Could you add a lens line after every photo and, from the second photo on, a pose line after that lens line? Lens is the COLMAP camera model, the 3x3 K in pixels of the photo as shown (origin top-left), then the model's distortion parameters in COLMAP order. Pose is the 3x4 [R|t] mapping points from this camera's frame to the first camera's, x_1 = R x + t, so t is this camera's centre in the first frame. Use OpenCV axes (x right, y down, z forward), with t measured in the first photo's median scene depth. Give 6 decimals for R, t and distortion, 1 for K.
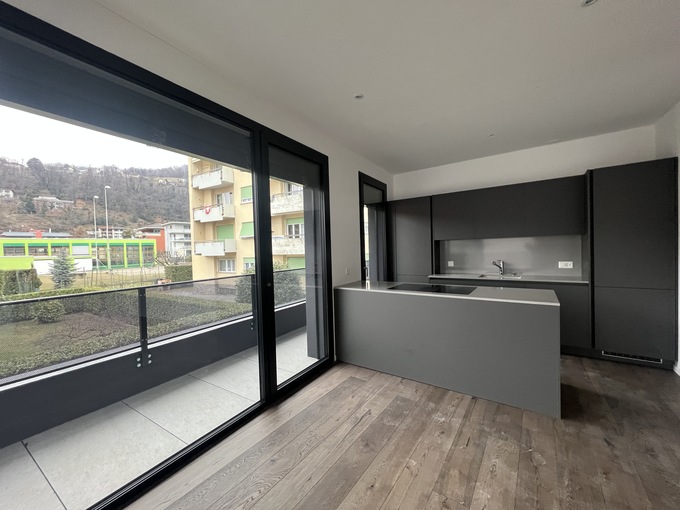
lens RADIAL K [[270.8, 0, 341.3], [0, 270.8, 256.4], [0, 0, 1]] dist [-0.001978, -0.000159]
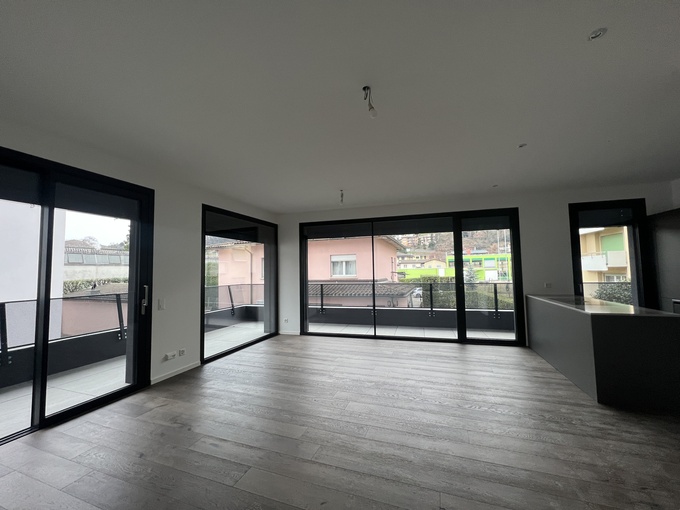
lens RADIAL K [[270.8, 0, 340.6], [0, 270.8, 255.2], [0, 0, 1]] dist [-0.001978, -0.000159]
pose [[0.276846, -0.031373, -0.960402, 0.791202], [-0.018687, 0.999102, -0.038024, -0.016676], [0.960733, 0.028473, 0.276011, -0.260139]]
